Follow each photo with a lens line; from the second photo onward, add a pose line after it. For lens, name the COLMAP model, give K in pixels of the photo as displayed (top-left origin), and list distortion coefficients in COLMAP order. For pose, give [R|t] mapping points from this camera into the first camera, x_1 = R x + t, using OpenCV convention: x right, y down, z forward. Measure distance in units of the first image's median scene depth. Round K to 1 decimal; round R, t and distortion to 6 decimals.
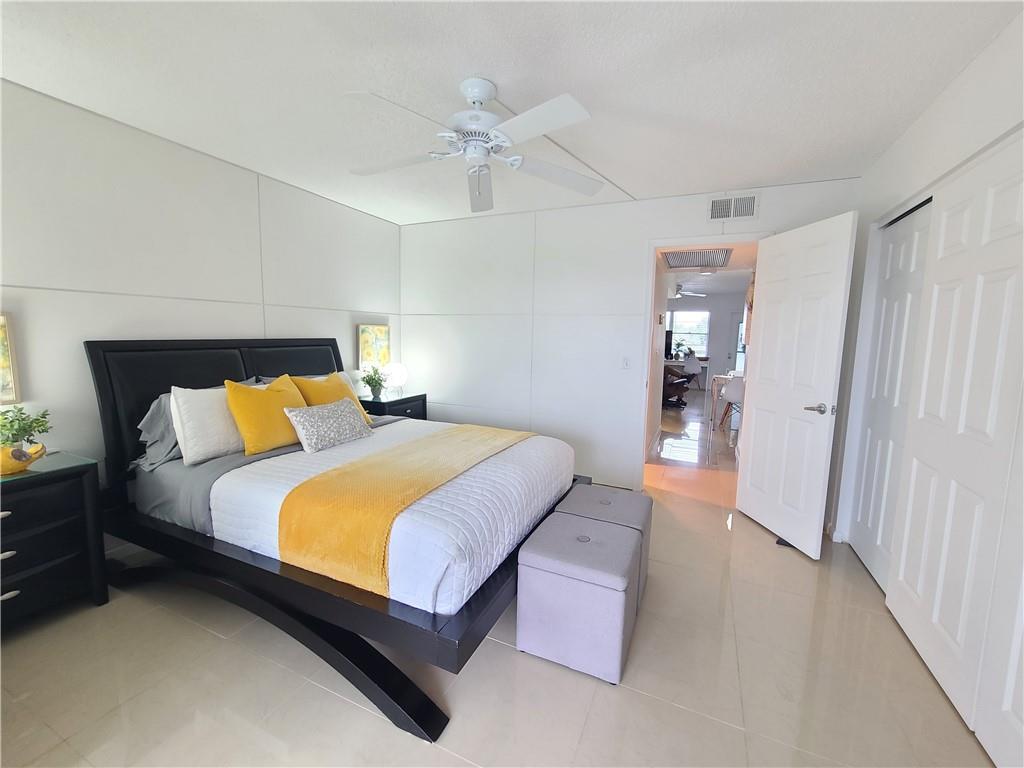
lens RADIAL K [[418.1, 0, 514.5], [0, 418.1, 384.4], [0, 0, 1]] dist [-0.000526, -0.000762]
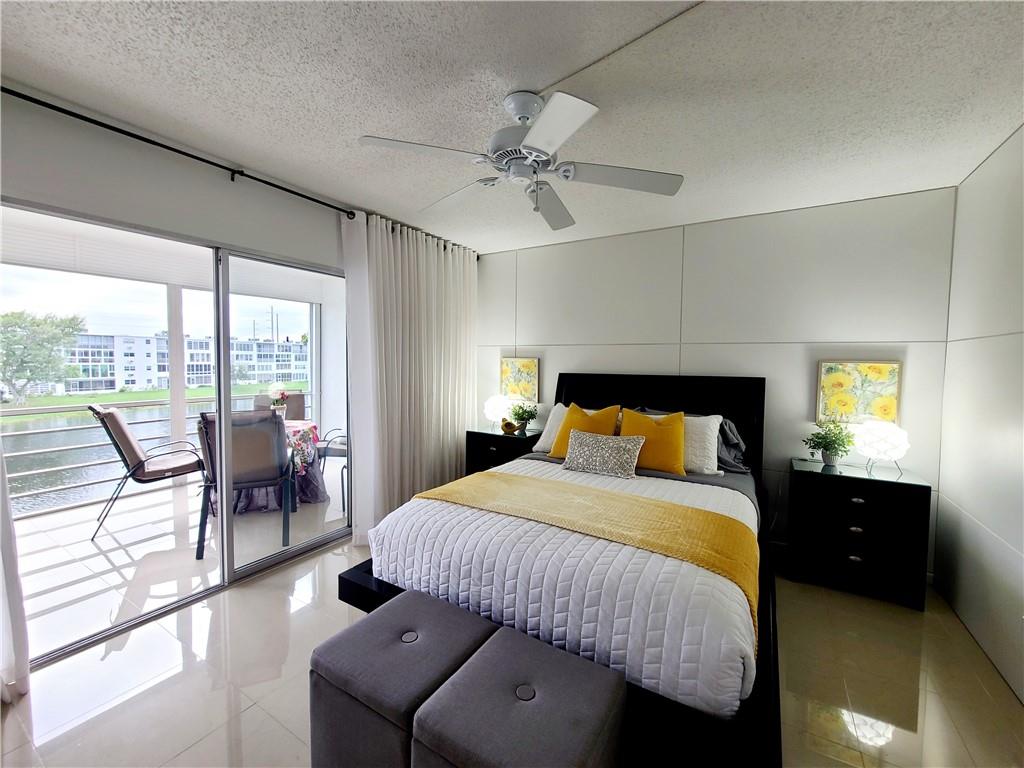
lens RADIAL K [[418.1, 0, 515.8], [0, 418.1, 379.6], [0, 0, 1]] dist [-0.000526, -0.000762]
pose [[-0.121645, 0.021608, -0.992338, 0.430146], [-0.135572, 0.990032, 0.038177, -0.069649], [0.983271, 0.139178, -0.117503, 0.595427]]
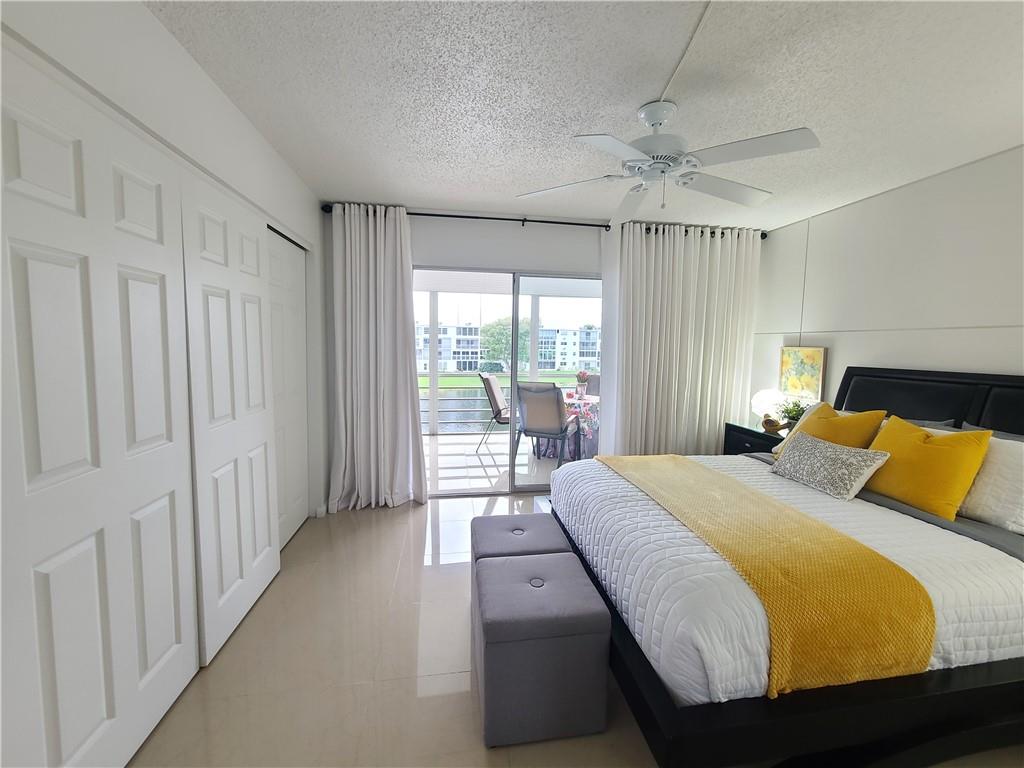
lens RADIAL K [[418.1, 0, 513.5], [0, 418.1, 377.8], [0, 0, 1]] dist [-0.000526, -0.000762]
pose [[-0.838106, 0.006314, -0.545471, 0.383936], [-0.103883, 0.979787, 0.170954, -0.109704], [0.535525, 0.199943, -0.820509, 0.896974]]
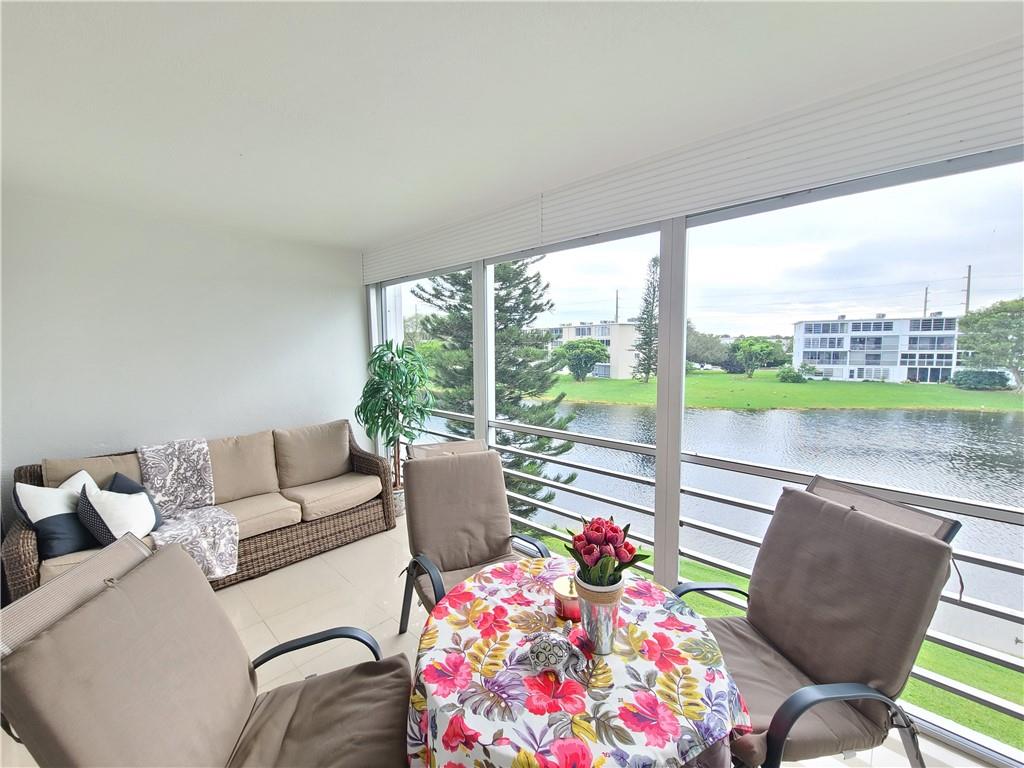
lens RADIAL K [[418.1, 0, 515.7], [0, 418.1, 377.9], [0, 0, 1]] dist [-0.000526, -0.000762]
pose [[-0.944319, -0.042139, 0.326321, -0.618827], [0.026686, 0.978689, 0.203607, -0.073957], [-0.327947, 0.200978, -0.923070, 0.127029]]
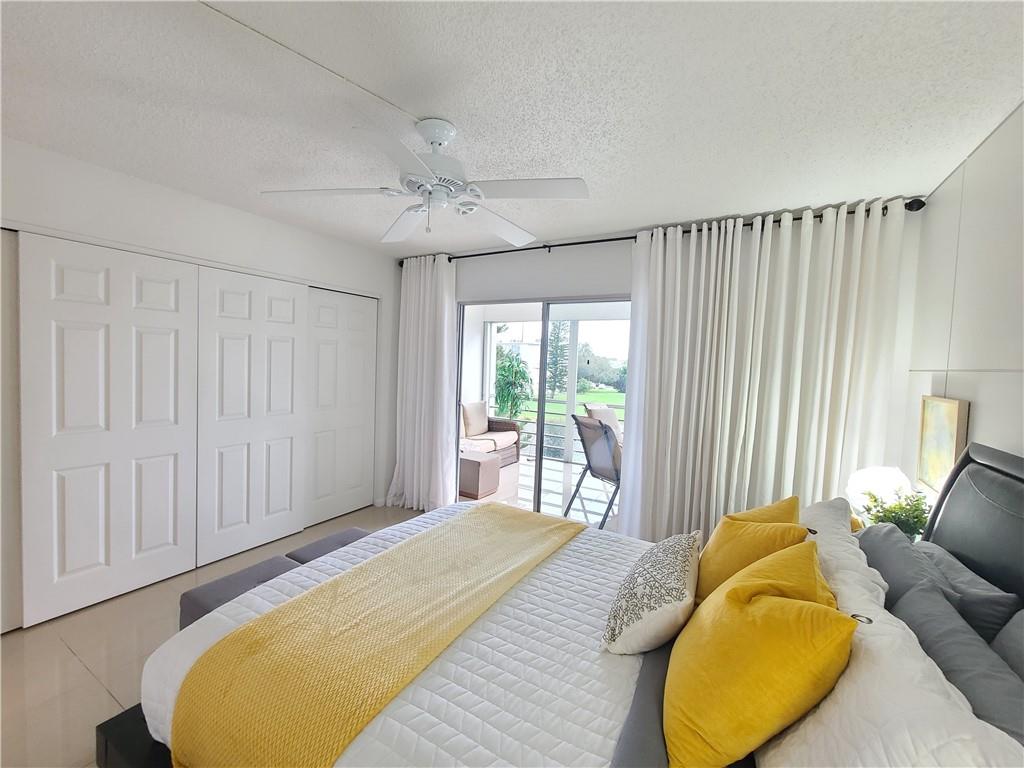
lens RADIAL K [[418.1, 0, 513.1], [0, 418.1, 378.9], [0, 0, 1]] dist [-0.000526, -0.000762]
pose [[-0.992547, -0.064875, 0.103156, -0.197424], [-0.047035, 0.984865, 0.166821, -0.165059], [-0.112418, 0.160726, -0.980576, 1.007825]]
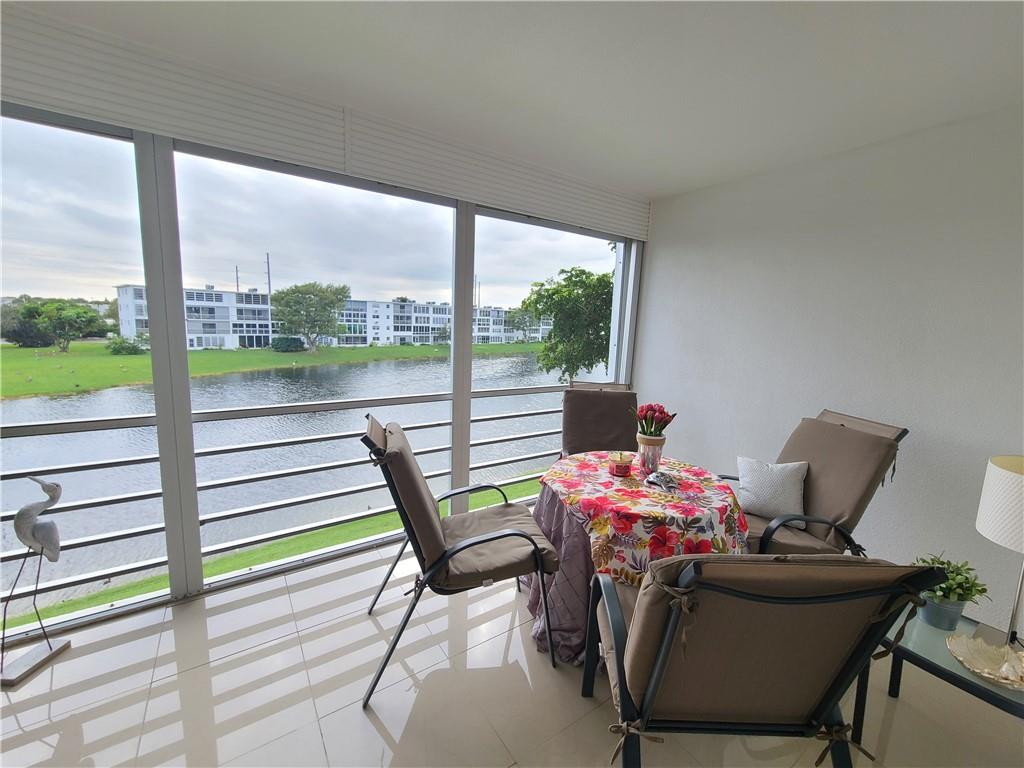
lens RADIAL K [[418.1, 0, 515.0], [0, 418.1, 379.9], [0, 0, 1]] dist [-0.000526, -0.000762]
pose [[-0.519882, 0.073618, -0.851060, -0.038745], [-0.153188, 0.972095, 0.177665, -0.011422], [0.840390, 0.222737, -0.494098, -0.036201]]
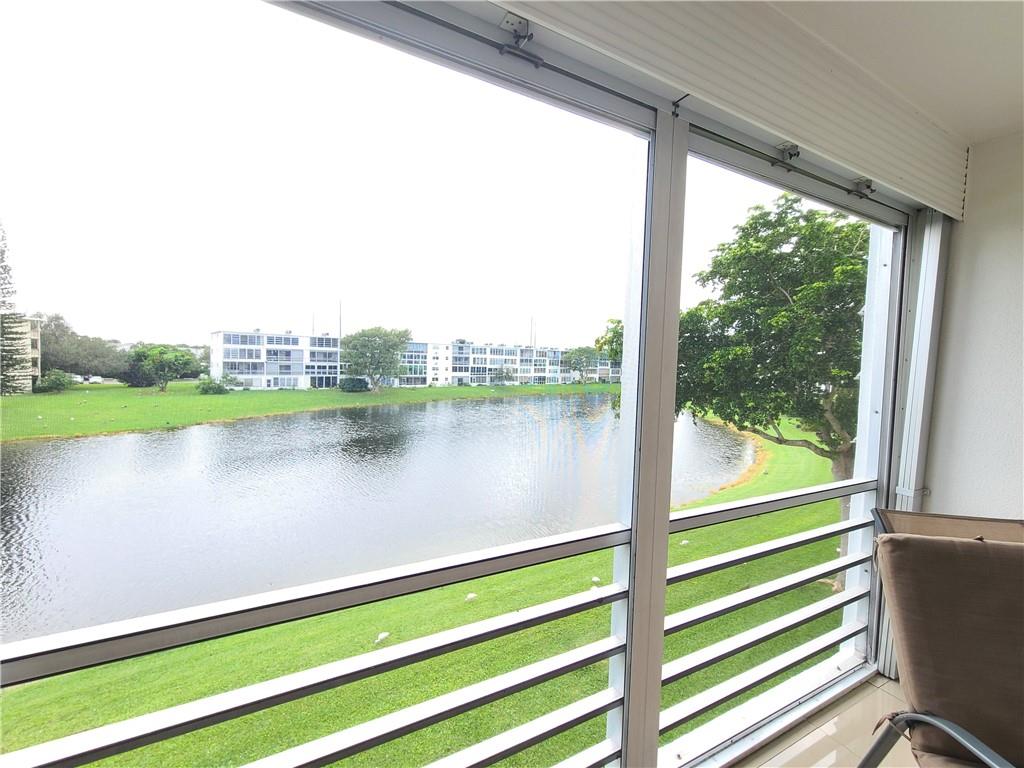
lens RADIAL K [[418.1, 0, 515.7], [0, 418.1, 378.6], [0, 0, 1]] dist [-0.000526, -0.000762]
pose [[-0.624740, -0.010536, -0.780762, -0.294786], [-0.141251, 0.984937, 0.099733, 0.019270], [0.767951, 0.172590, -0.616818, -0.384613]]
